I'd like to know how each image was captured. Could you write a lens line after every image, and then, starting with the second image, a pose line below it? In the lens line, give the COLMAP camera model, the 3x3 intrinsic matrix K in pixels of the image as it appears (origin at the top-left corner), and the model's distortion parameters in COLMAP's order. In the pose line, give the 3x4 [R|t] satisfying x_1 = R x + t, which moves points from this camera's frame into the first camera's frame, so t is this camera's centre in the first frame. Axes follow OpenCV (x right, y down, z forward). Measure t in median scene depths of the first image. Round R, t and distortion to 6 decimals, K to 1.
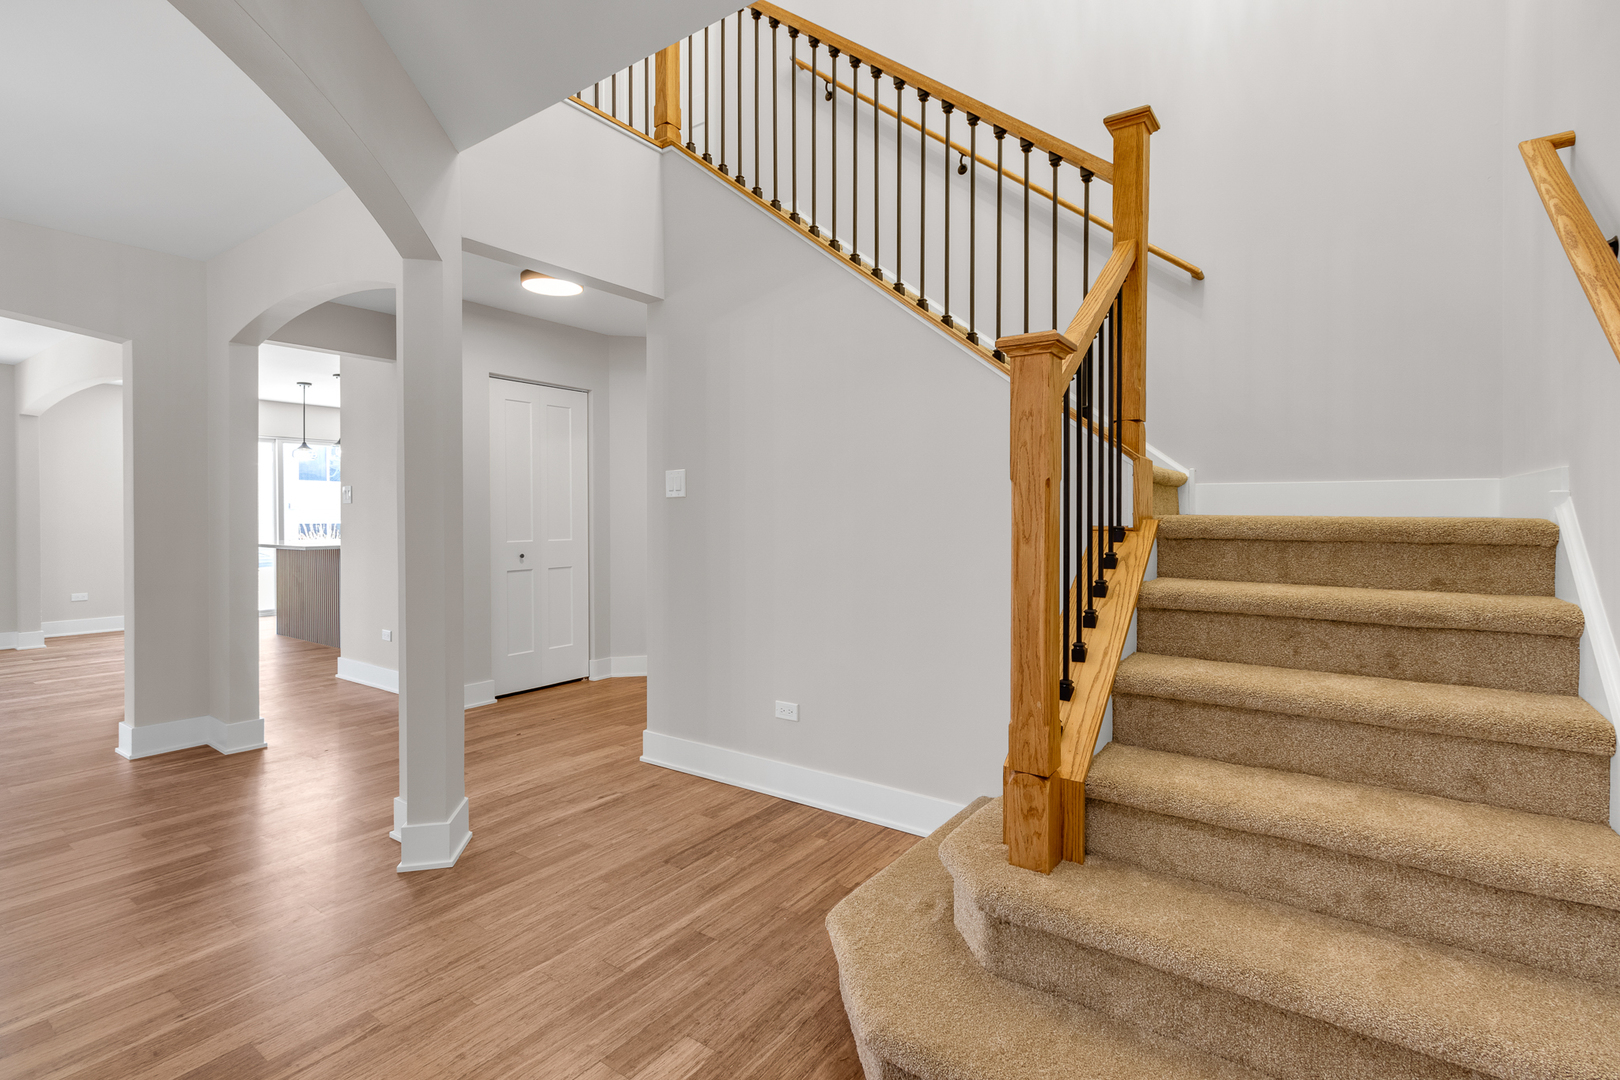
lens RADIAL K [[771.1, 0, 844.6], [0, 771.1, 525.3], [0, 0, 1]] dist [-0.004588, -0.001156]
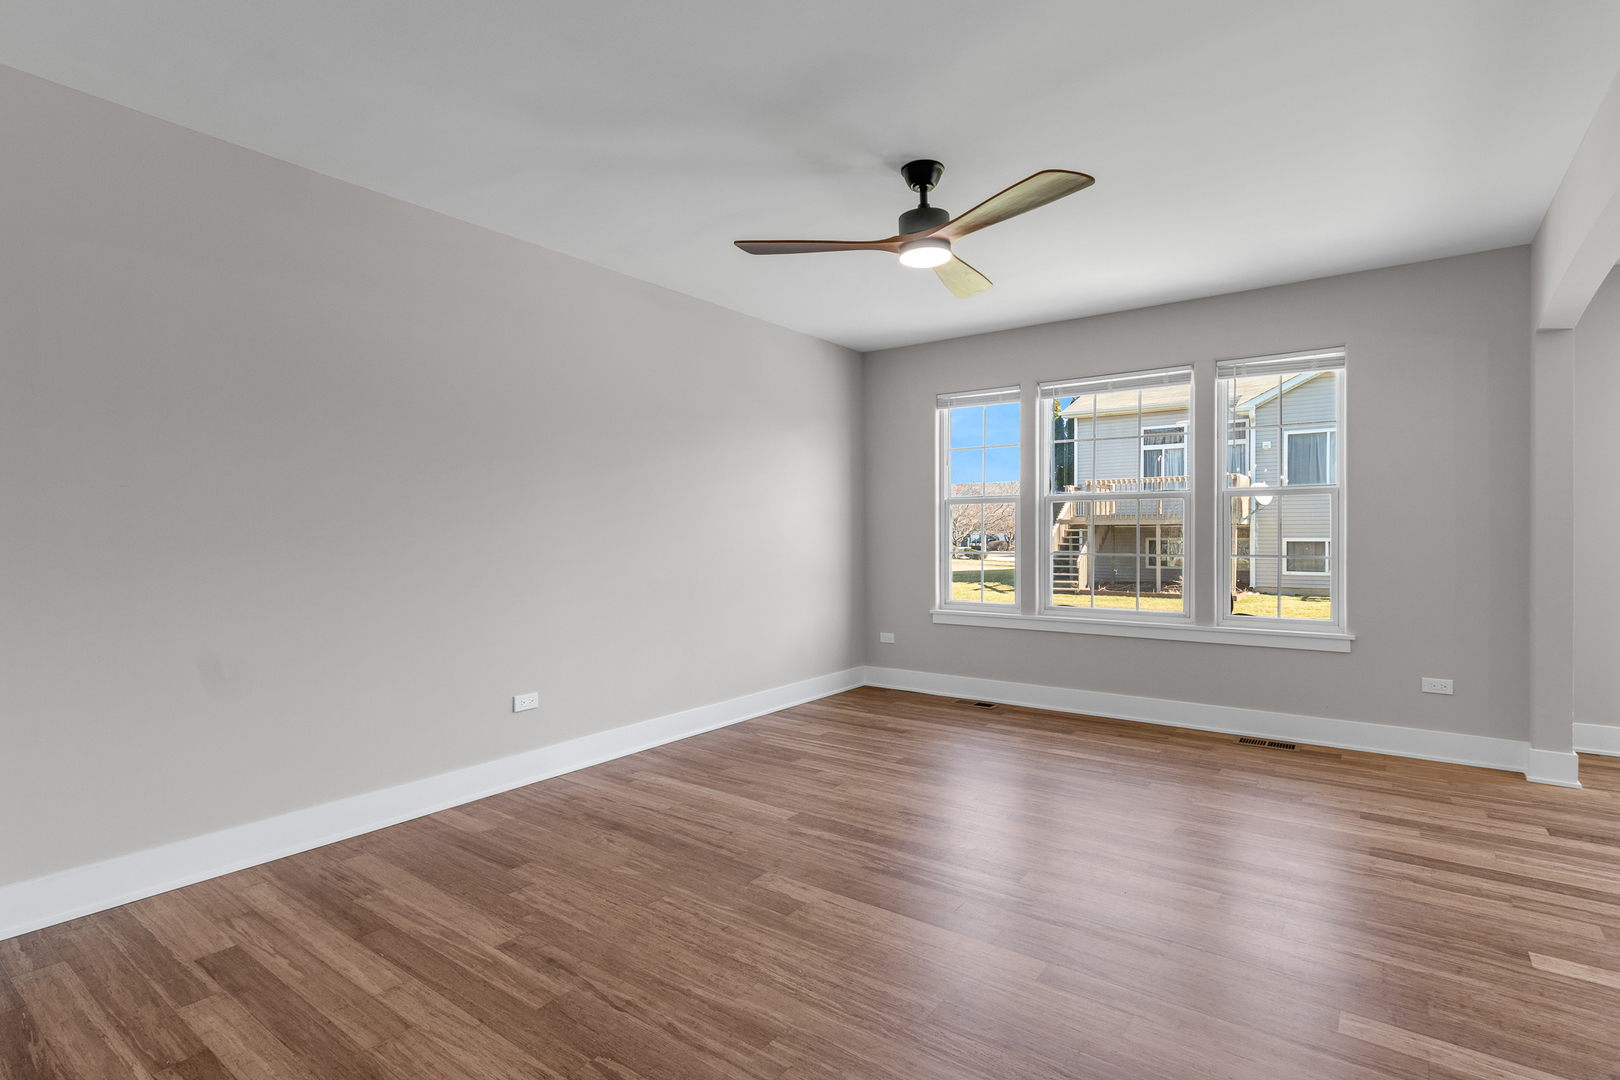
lens RADIAL K [[771.1, 0, 824.5], [0, 771.1, 532.1], [0, 0, 1]] dist [-0.004588, -0.001156]
pose [[-0.040525, -0.002471, -0.999175, -1.207234], [-0.009542, 0.999952, -0.002086, -0.002691], [0.999133, 0.009450, -0.040547, 1.212559]]
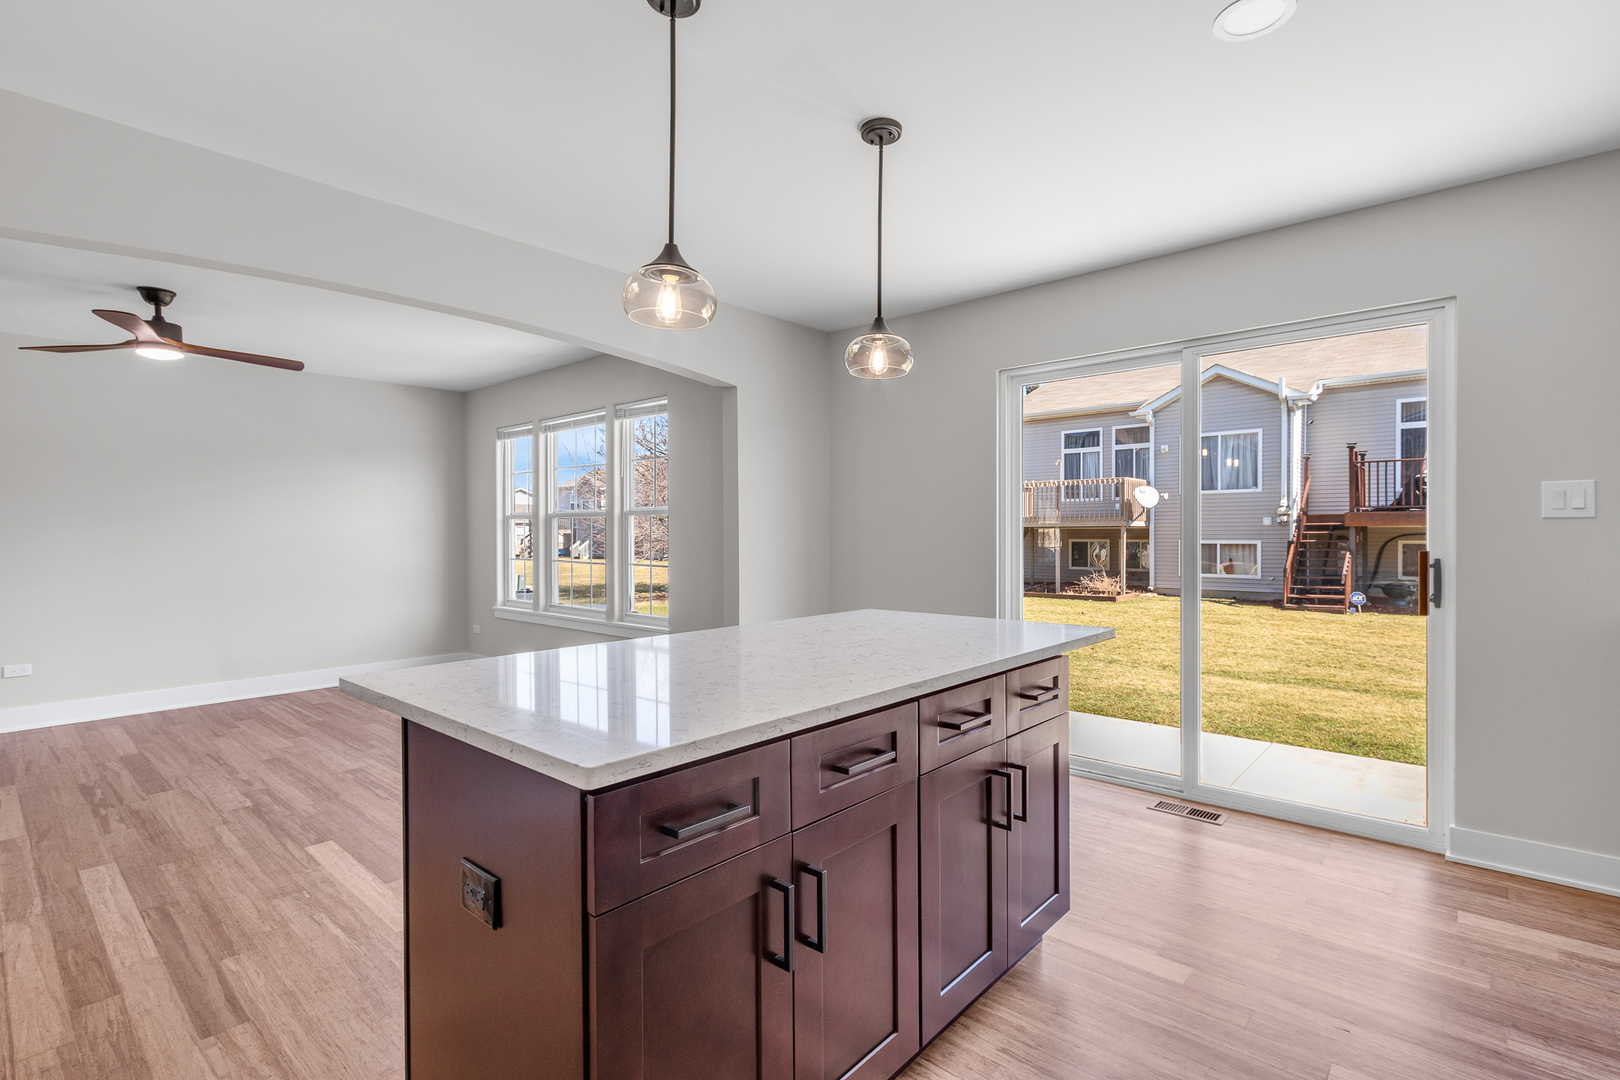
lens RADIAL K [[771.1, 0, 835.4], [0, 771.1, 521.5], [0, 0, 1]] dist [-0.004588, -0.001156]
pose [[-0.122115, -0.012042, -0.992443, -0.977708], [-0.012540, 0.999865, -0.010589, -0.057205], [0.992437, 0.011152, -0.122250, 2.620379]]
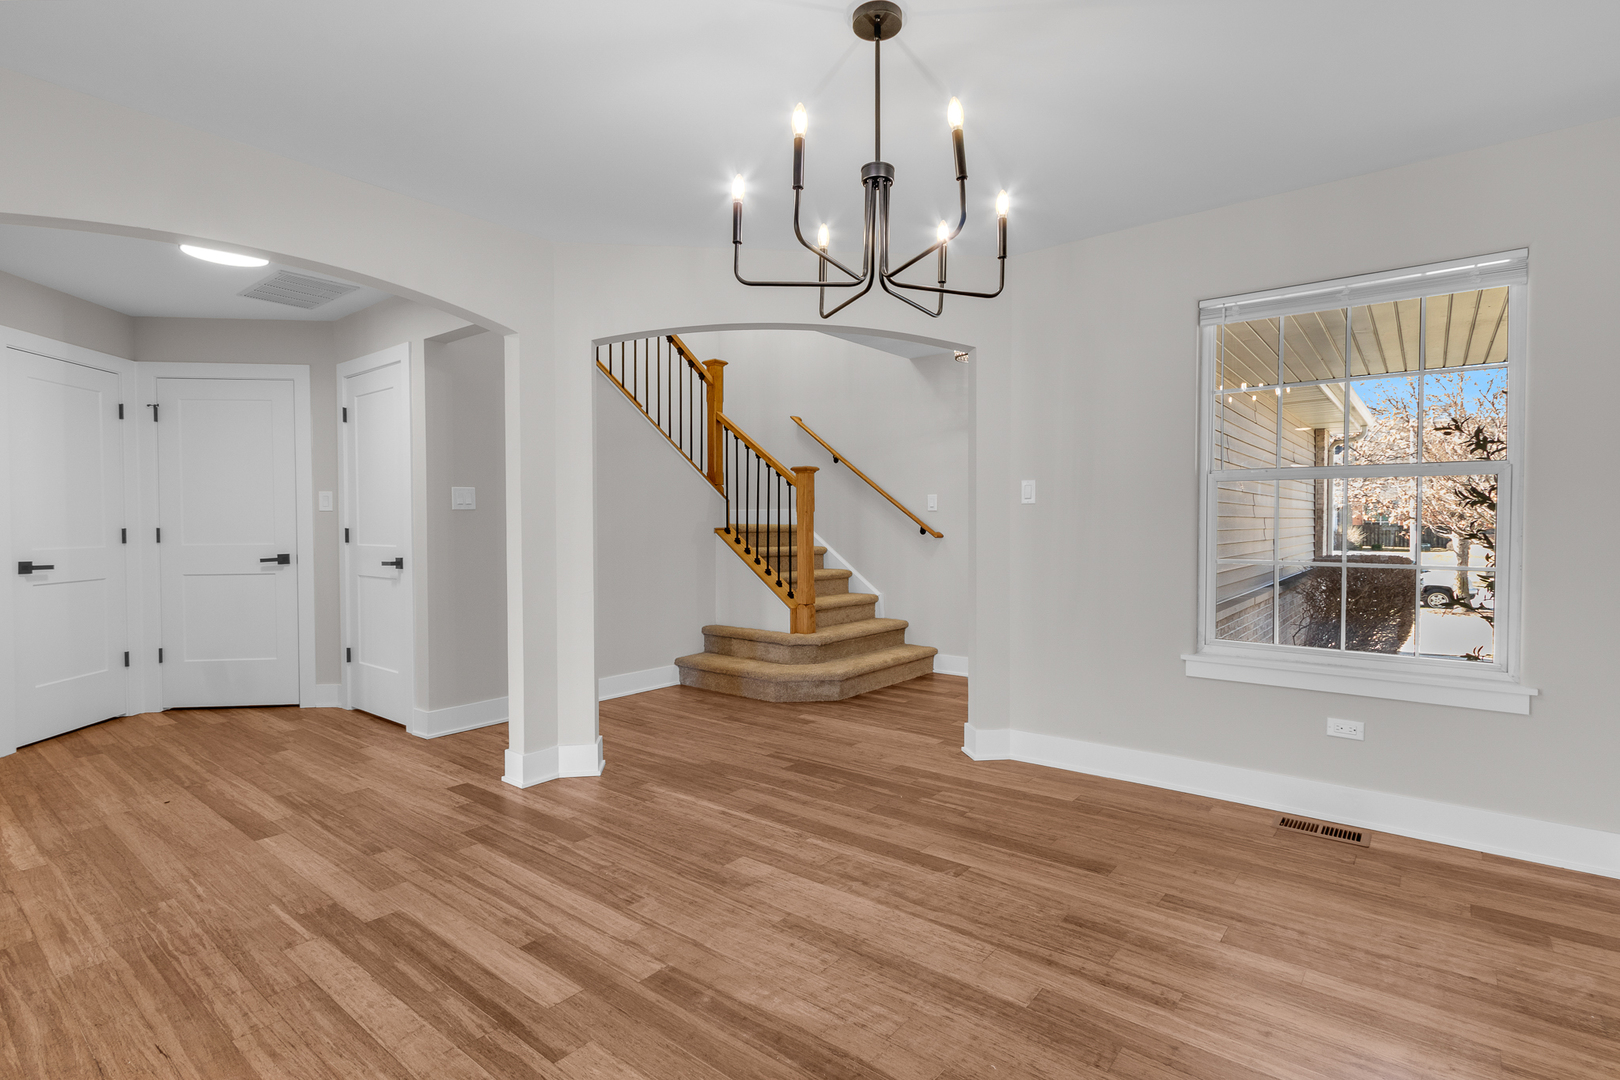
lens RADIAL K [[771.1, 0, 802.9], [0, 771.1, 537.1], [0, 0, 1]] dist [-0.004588, -0.001156]
pose [[0.094693, -0.020225, 0.995301, -1.631824], [0.019069, 0.999647, 0.018499, -0.004577], [-0.995324, 0.017228, 0.095045, 0.407786]]
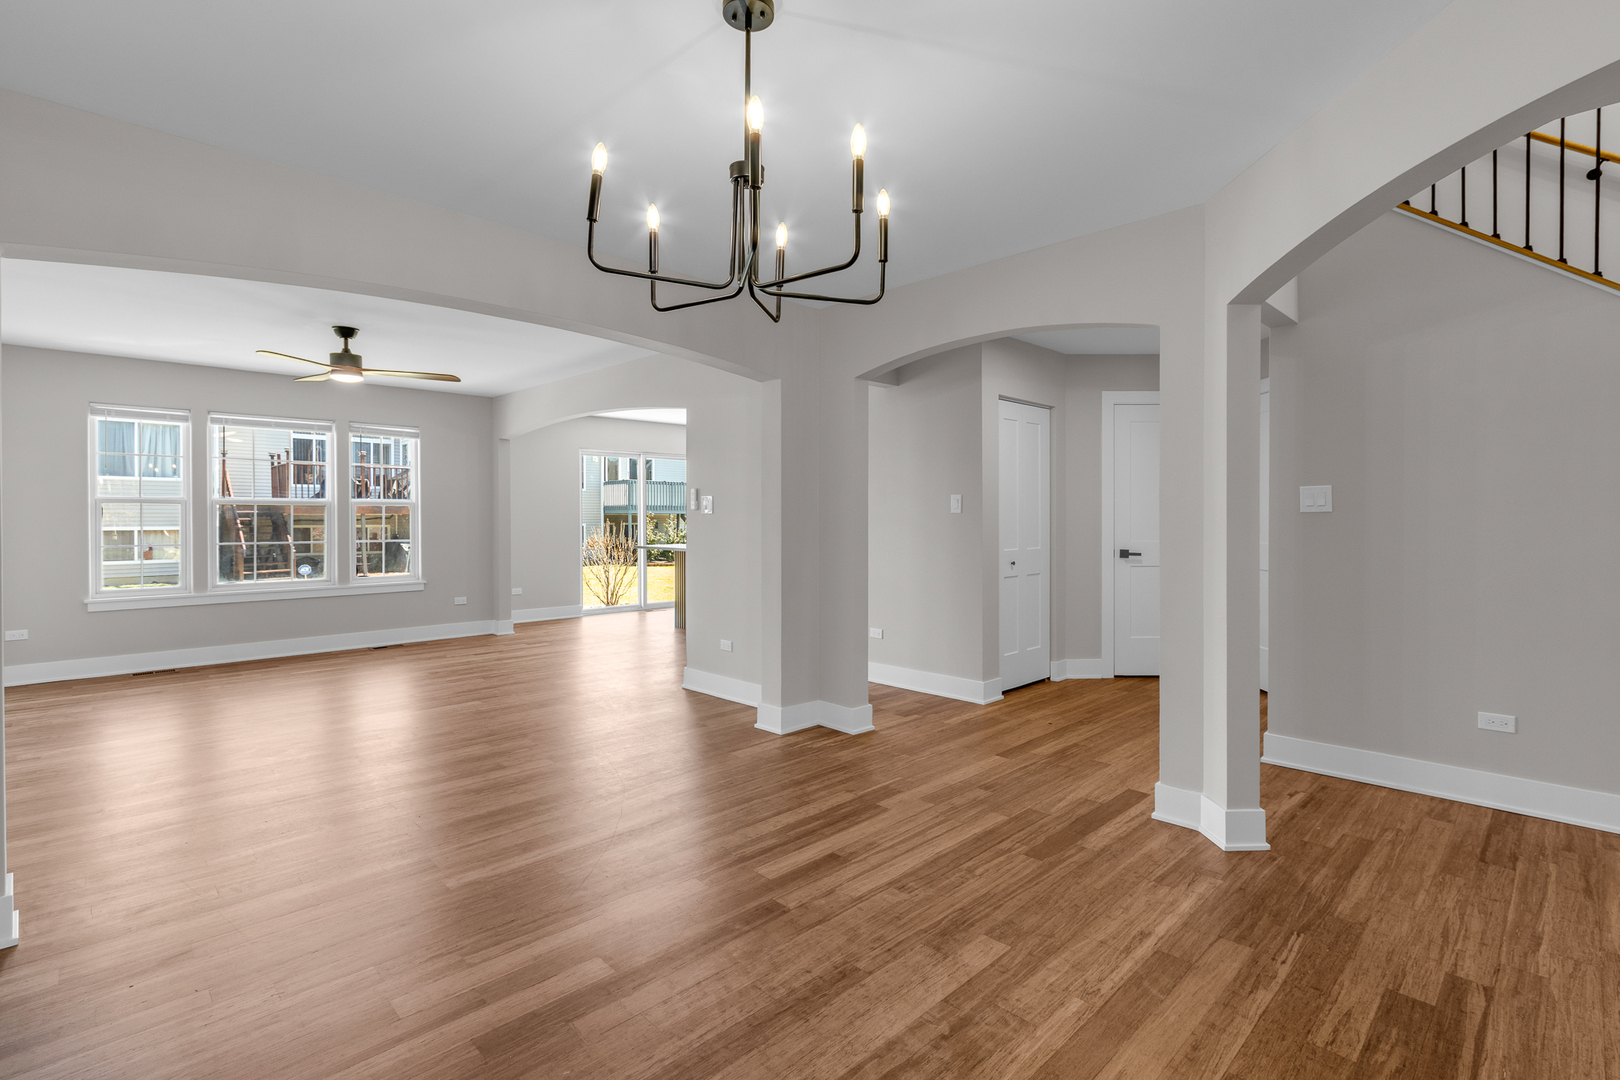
lens RADIAL K [[771.1, 0, 814.8], [0, 771.1, 524.4], [0, 0, 1]] dist [-0.004588, -0.001156]
pose [[0.978394, 0.001613, -0.206745, -0.784021], [-0.002565, 0.999987, -0.004337, -0.014875], [0.206735, 0.004774, 0.978385, -0.186715]]
